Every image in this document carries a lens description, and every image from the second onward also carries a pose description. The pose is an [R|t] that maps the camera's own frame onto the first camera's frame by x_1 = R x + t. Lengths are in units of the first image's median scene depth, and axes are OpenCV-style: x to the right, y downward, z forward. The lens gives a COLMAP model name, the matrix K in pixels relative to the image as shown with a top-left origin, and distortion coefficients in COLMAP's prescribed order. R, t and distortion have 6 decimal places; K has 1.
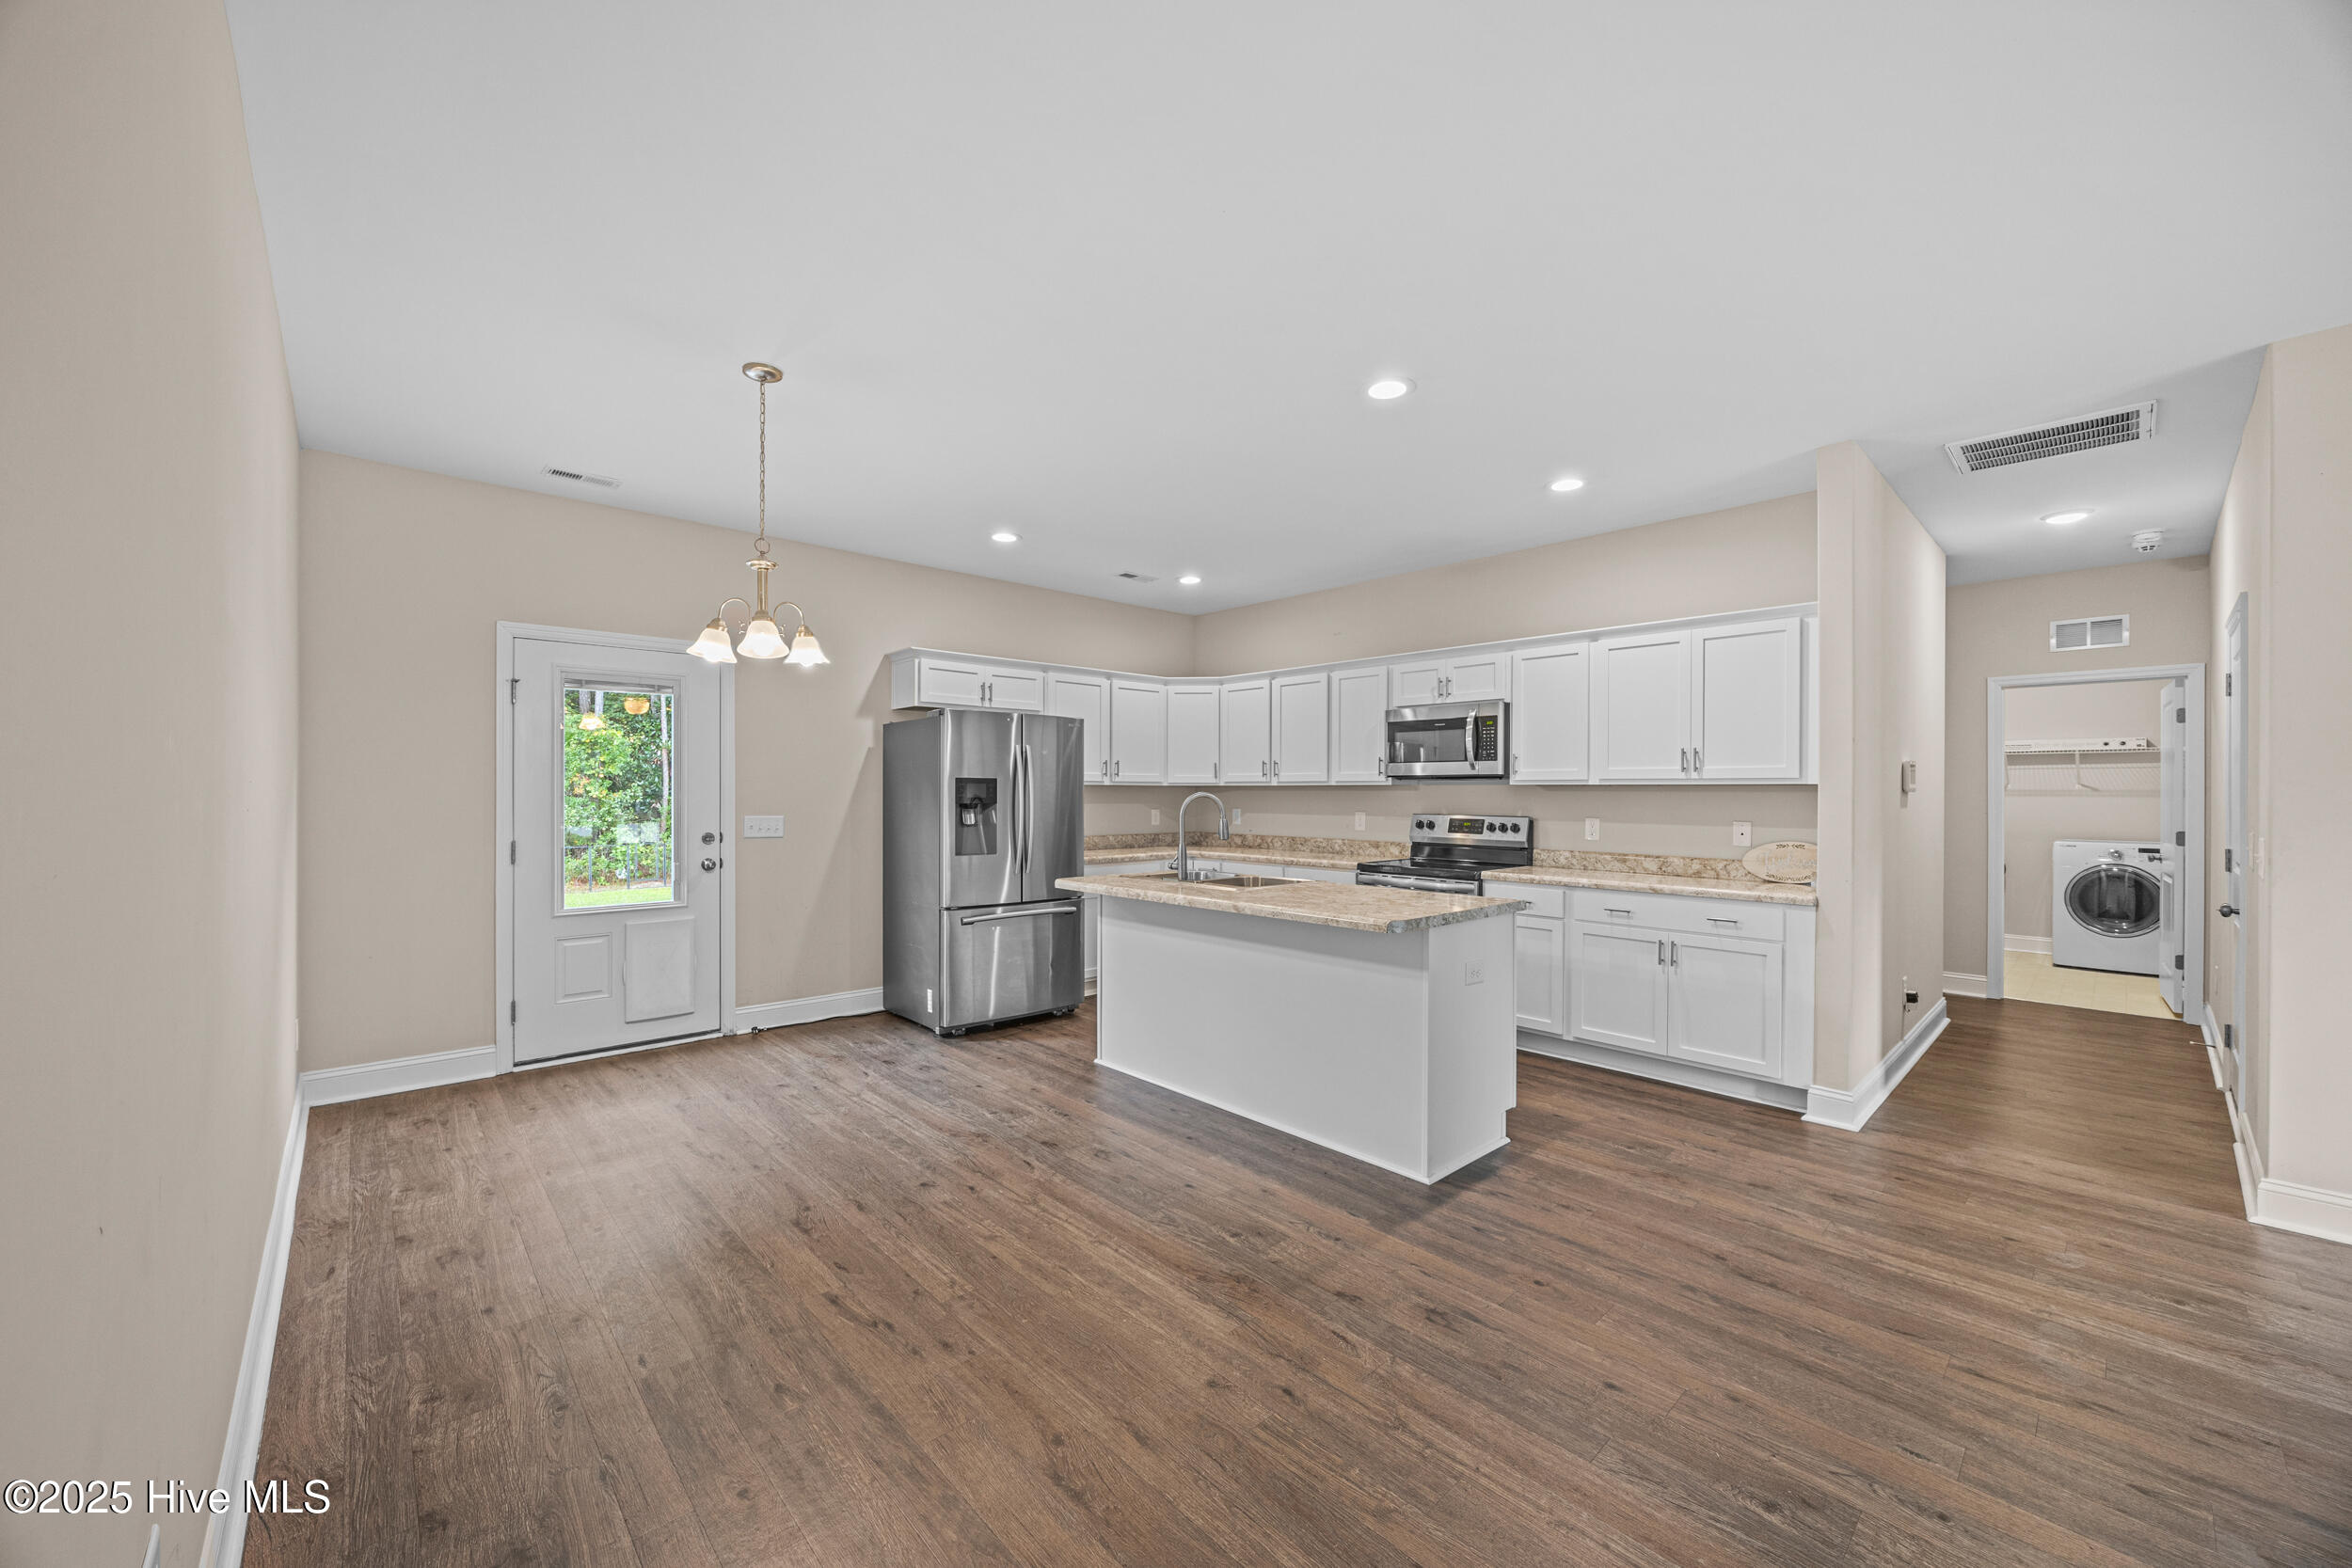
lens RADIAL K [[893.2, 0, 1174.1], [0, 893.2, 792.3], [0, 0, 1]] dist [0.000306, 0.000329]
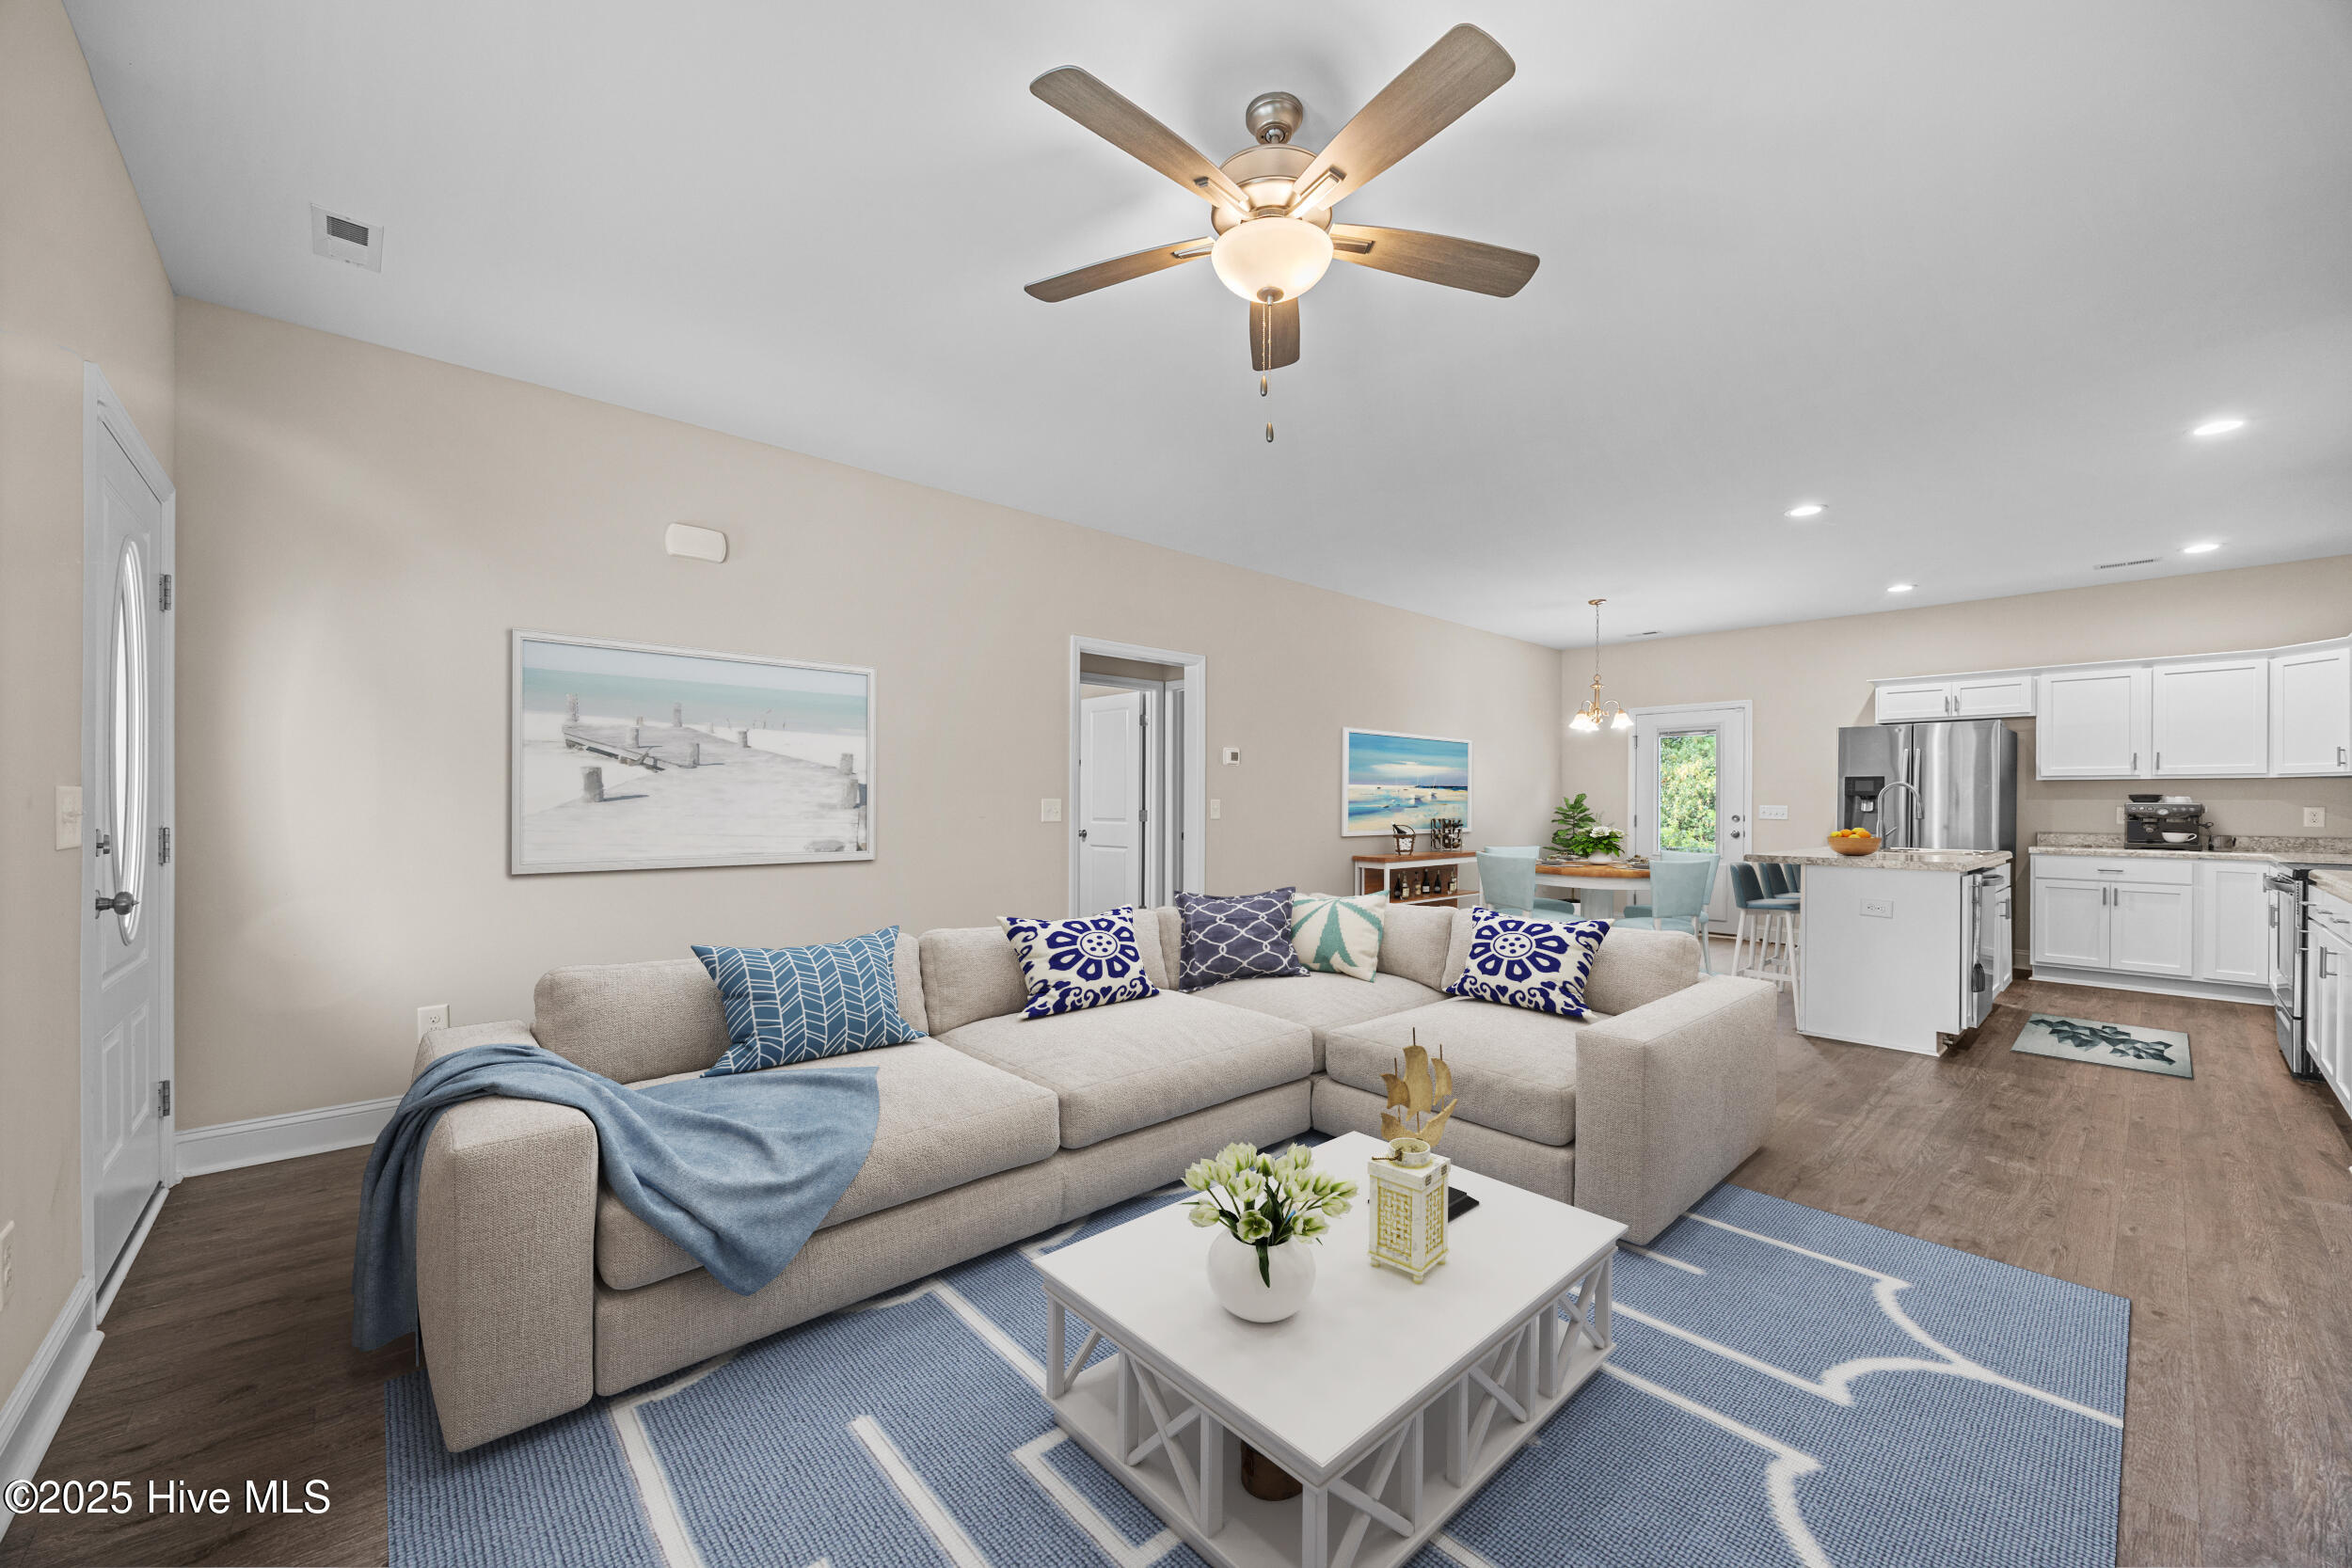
lens RADIAL K [[893.2, 0, 1174.1], [0, 893.2, 792.3], [0, 0, 1]] dist [0.000306, 0.000329]
pose [[-0.008195, -0.015383, -0.999848, 1.114646], [-0.004480, 0.999872, -0.015346, 0.032017], [0.999956, 0.004353, -0.008263, -0.033211]]
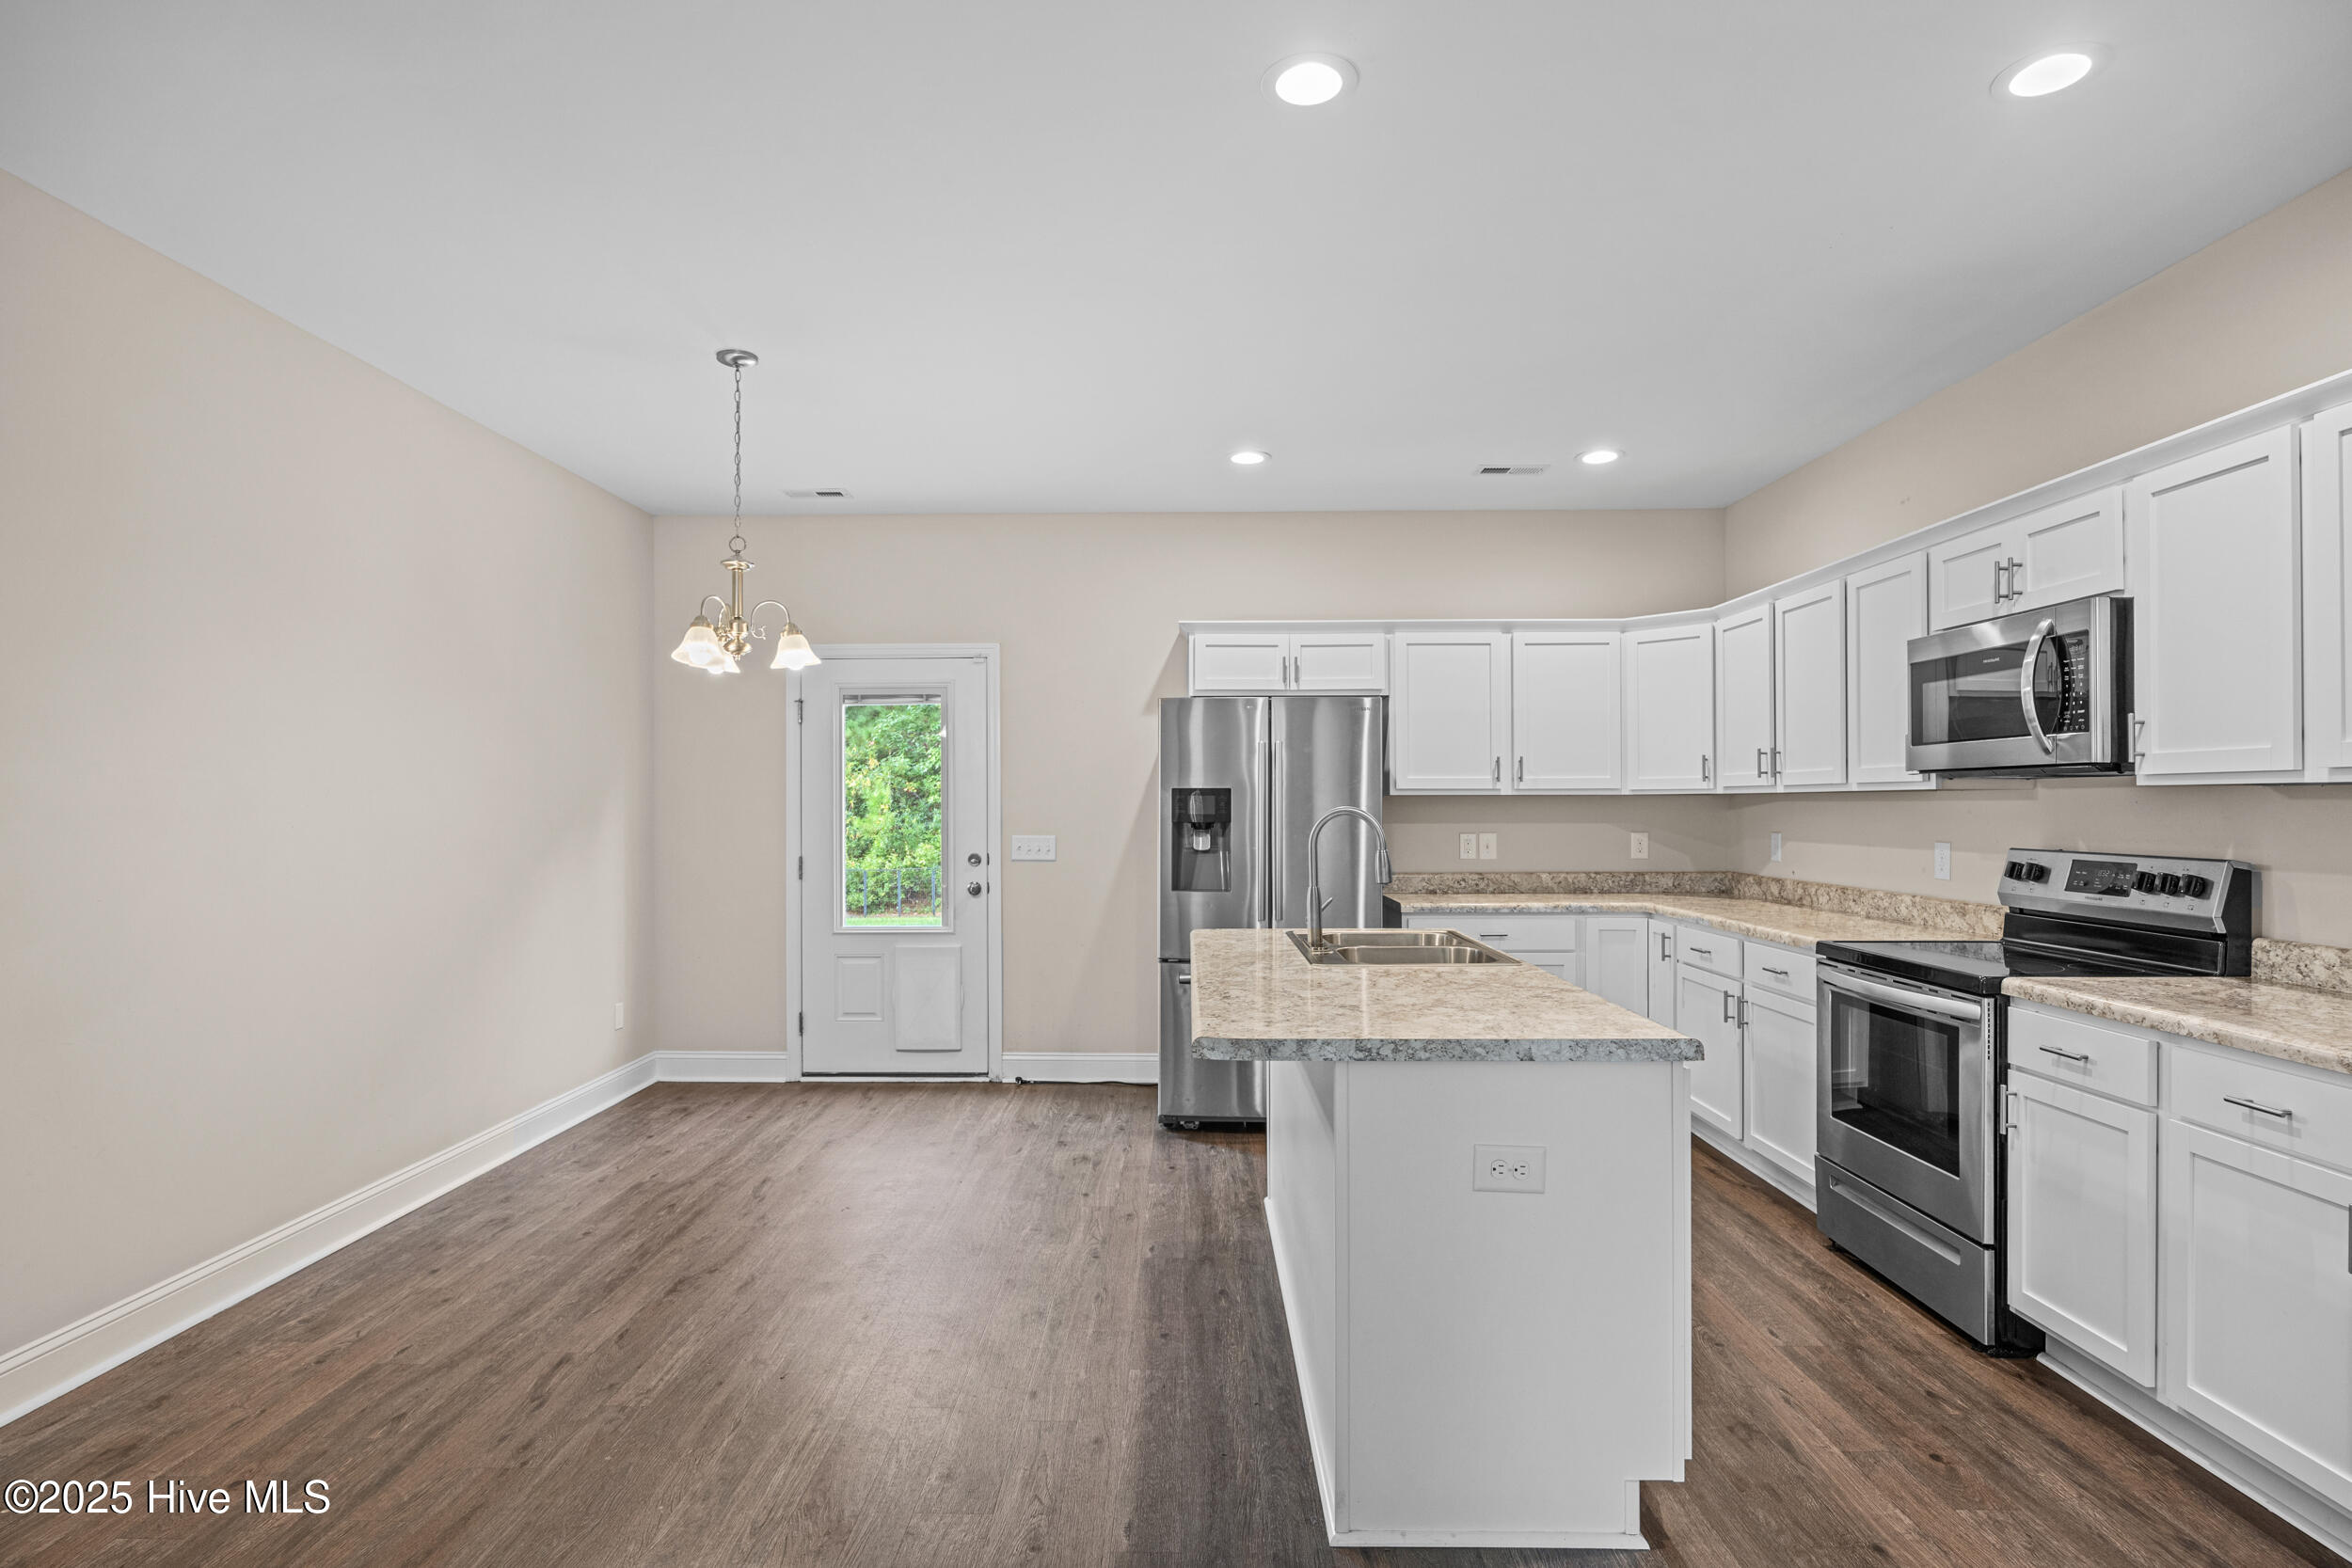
lens RADIAL K [[1182.5, 0, 1168.8], [0, 1182.5, 798.5], [0, 0, 1]] dist [-0.005418, -0.000262]
pose [[0.723896, -0.008992, -0.689850, 0.431713], [0.005288, 0.999958, -0.007485, -0.000296], [0.689889, 0.001771, 0.723913, 0.259384]]
